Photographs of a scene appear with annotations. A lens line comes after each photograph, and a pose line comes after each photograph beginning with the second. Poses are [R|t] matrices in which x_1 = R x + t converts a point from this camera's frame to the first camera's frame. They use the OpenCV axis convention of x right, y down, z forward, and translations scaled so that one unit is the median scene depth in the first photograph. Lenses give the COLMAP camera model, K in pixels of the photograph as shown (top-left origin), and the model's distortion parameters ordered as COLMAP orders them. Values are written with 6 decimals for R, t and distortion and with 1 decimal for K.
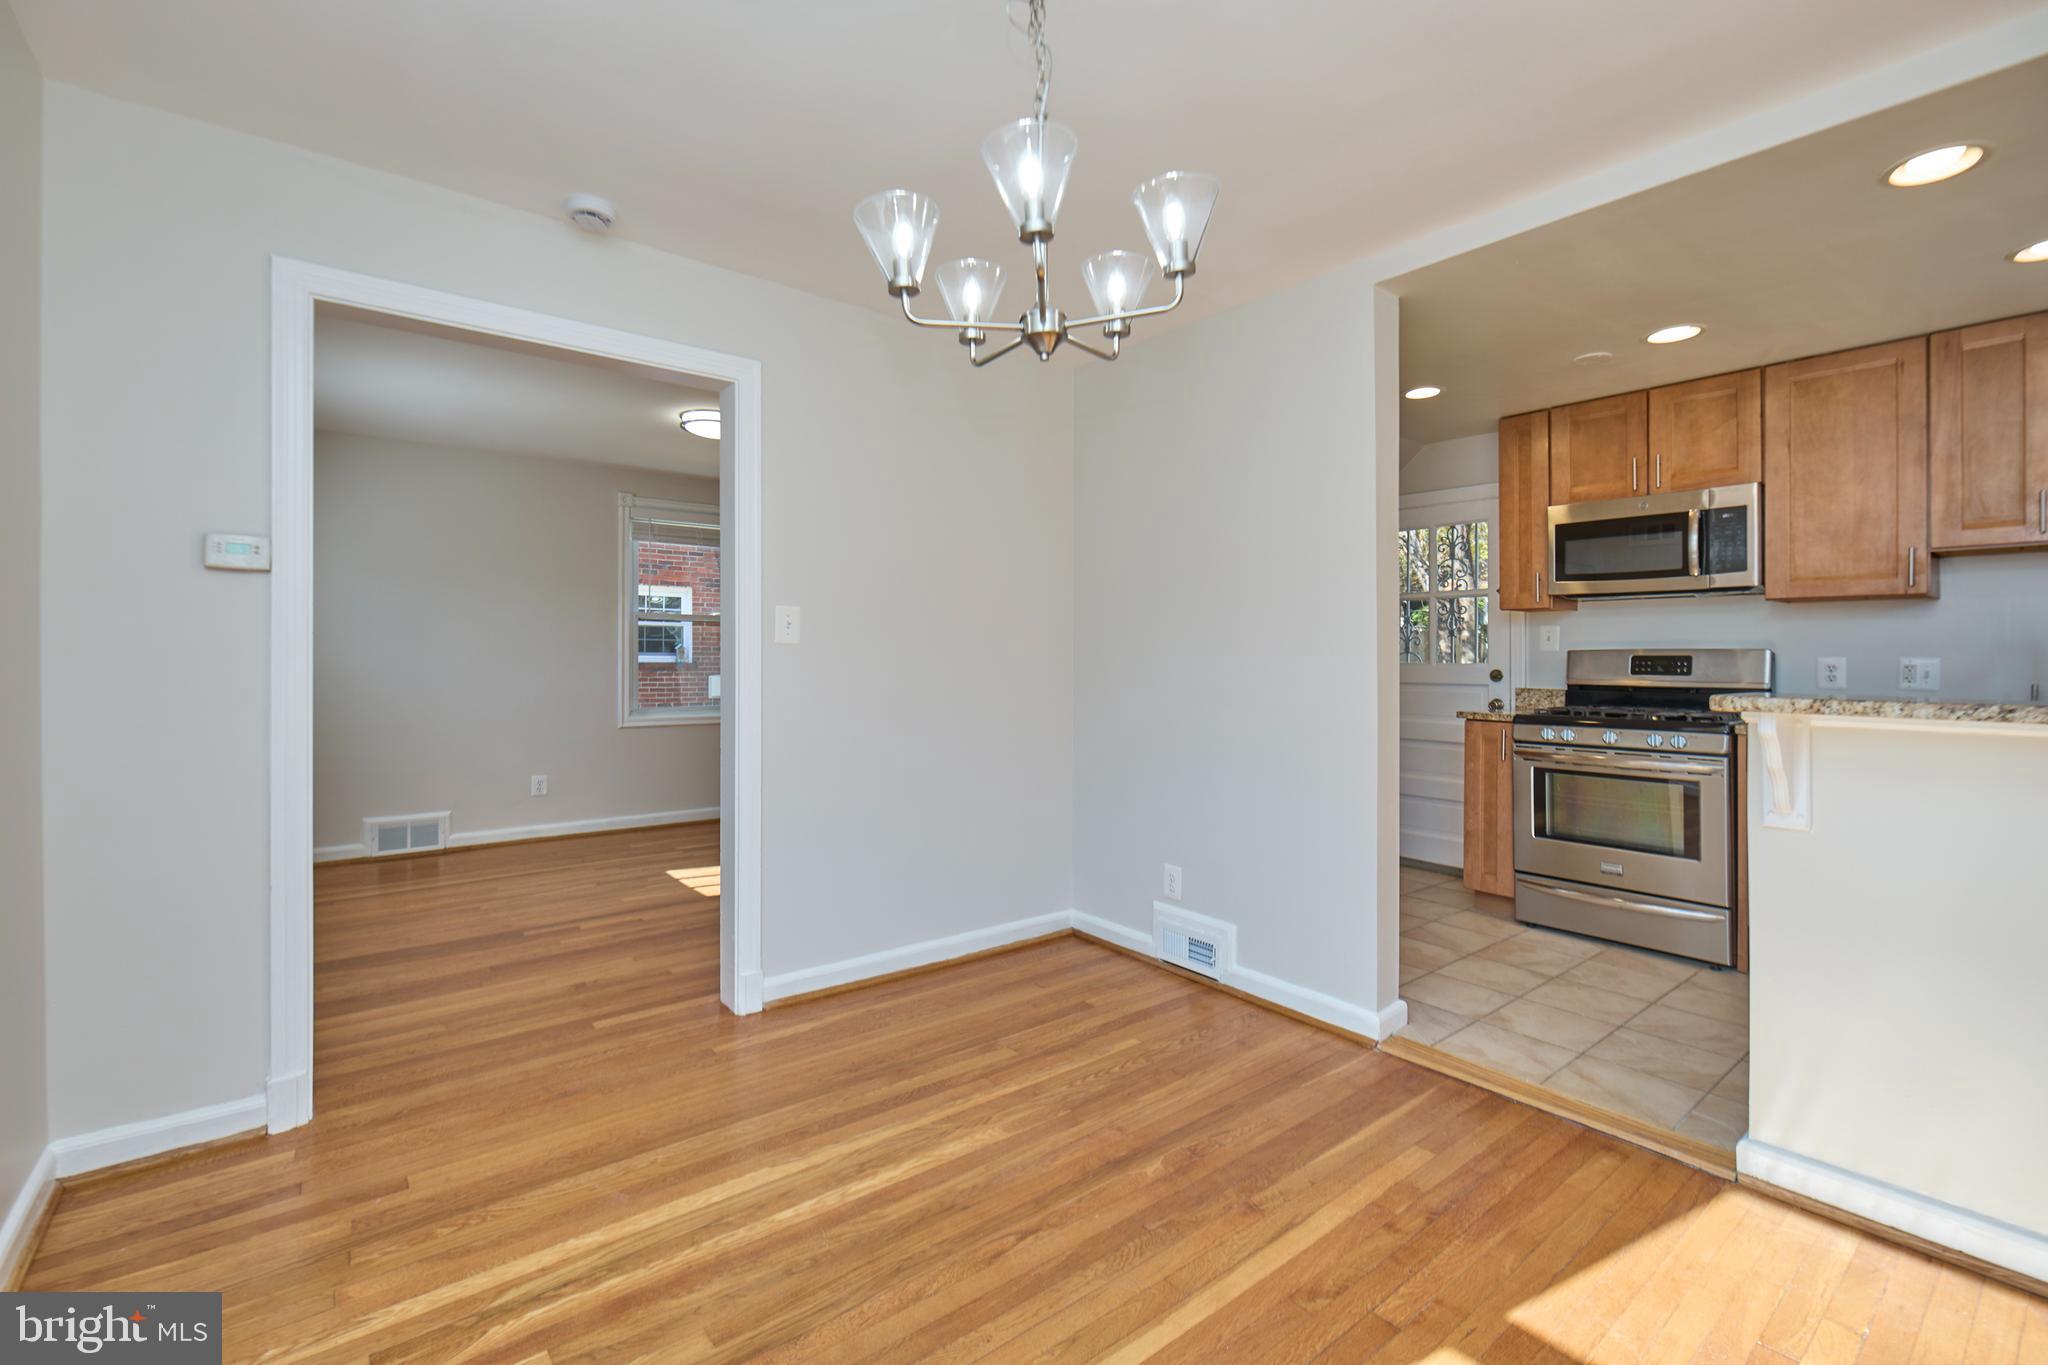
lens RADIAL K [[914.8, 0, 1025.6], [0, 914.8, 649.5], [0, 0, 1]] dist [0.004394, -0.000720]
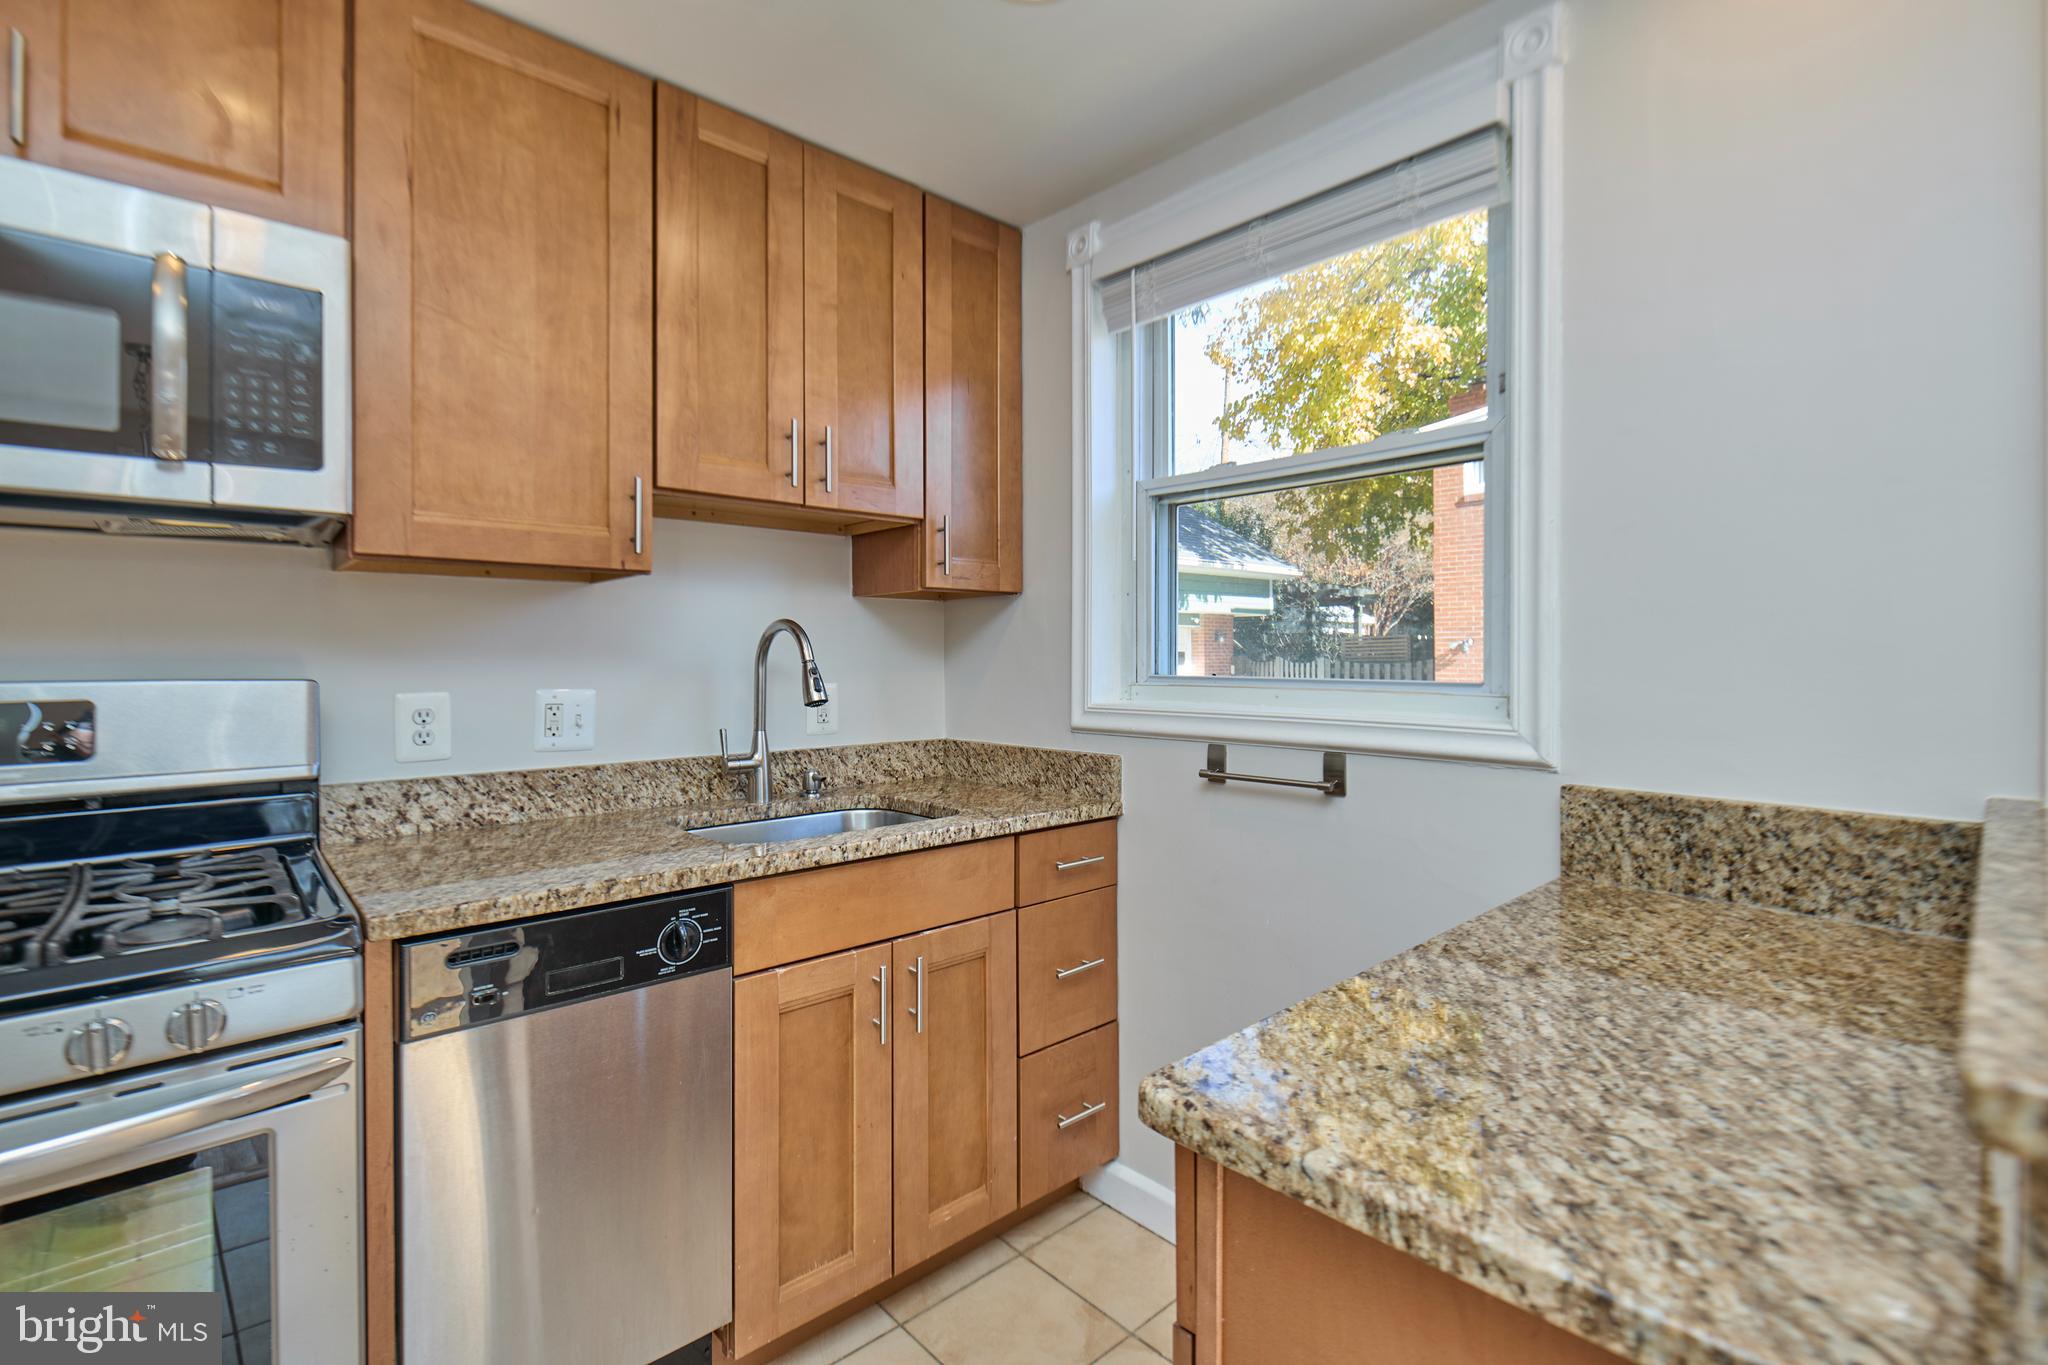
lens RADIAL K [[914.8, 0, 1017.8], [0, 914.8, 657.8], [0, 0, 1]] dist [0.004394, -0.000720]
pose [[-0.041278, -0.008426, 0.999112, 0.496526], [-0.004491, 0.999956, 0.008248, -0.018996], [-0.999138, -0.004146, -0.041314, 0.897897]]
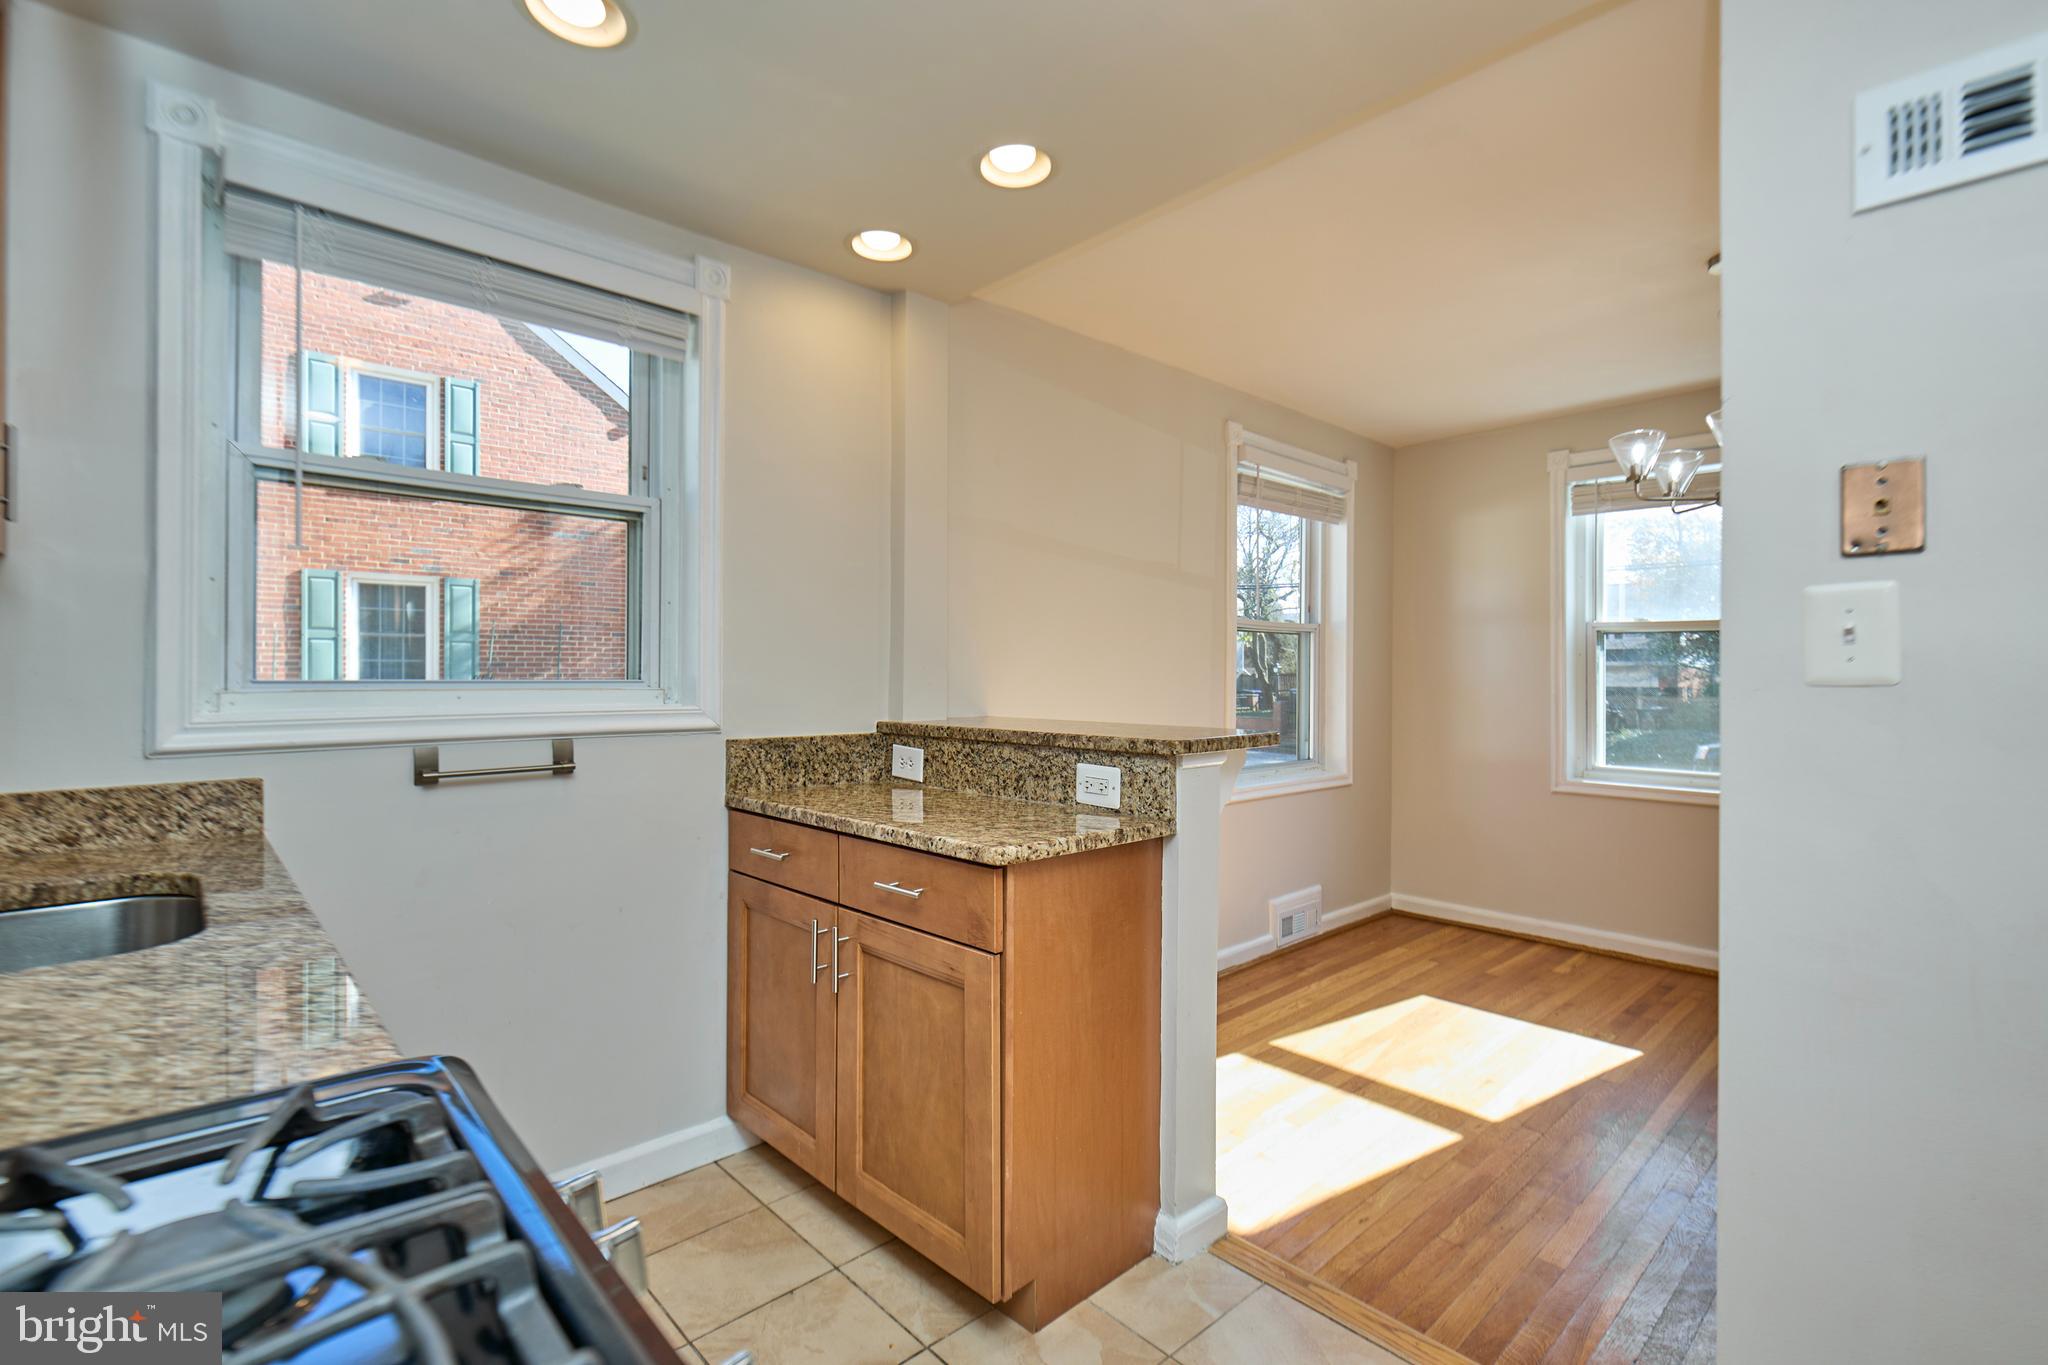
lens RADIAL K [[914.8, 0, 1017.7], [0, 914.8, 681.7], [0, 0, 1]] dist [0.004394, -0.000720]
pose [[-0.999053, -0.012840, -0.041582, 0.745331], [-0.013136, 0.999890, 0.006854, -0.009185], [0.041489, 0.007394, -0.999112, 1.395111]]
